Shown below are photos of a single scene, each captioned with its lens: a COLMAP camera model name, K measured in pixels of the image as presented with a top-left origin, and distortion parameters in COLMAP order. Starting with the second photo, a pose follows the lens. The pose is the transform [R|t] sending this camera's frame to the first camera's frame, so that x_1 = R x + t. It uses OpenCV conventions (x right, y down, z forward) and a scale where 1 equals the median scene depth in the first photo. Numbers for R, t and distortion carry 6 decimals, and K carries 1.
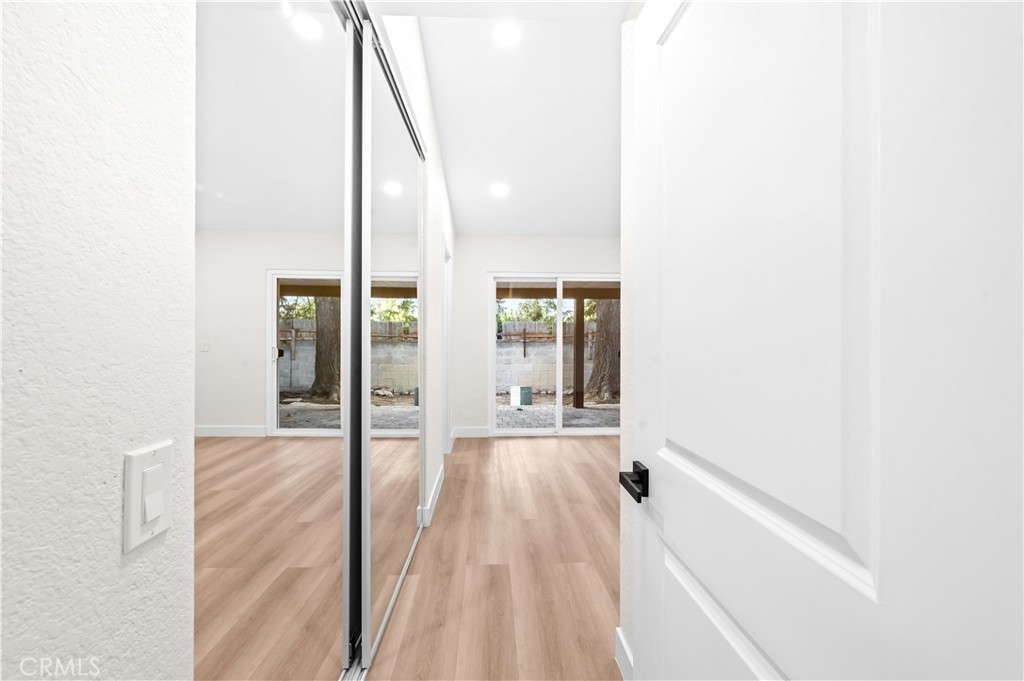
lens RADIAL K [[441.5, 0, 511.5], [0, 441.5, 337.2], [0, 0, 1]] dist [0.000682, 0.000203]
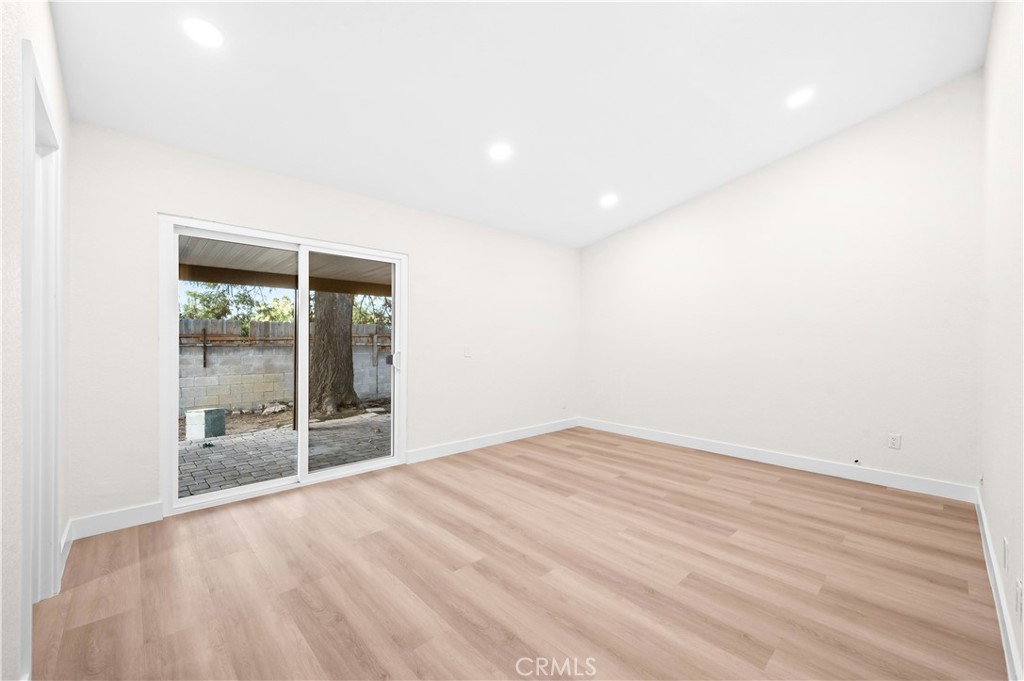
lens RADIAL K [[411.7, 0, 512.9], [0, 411.7, 343.4], [0, 0, 1]] dist [0.002254, 0.000610]
pose [[0.764108, -0.002816, 0.645082, -0.027838], [0.001258, 0.999995, 0.002874, 0.005242], [-0.645087, -0.001385, 0.764108, 0.191415]]
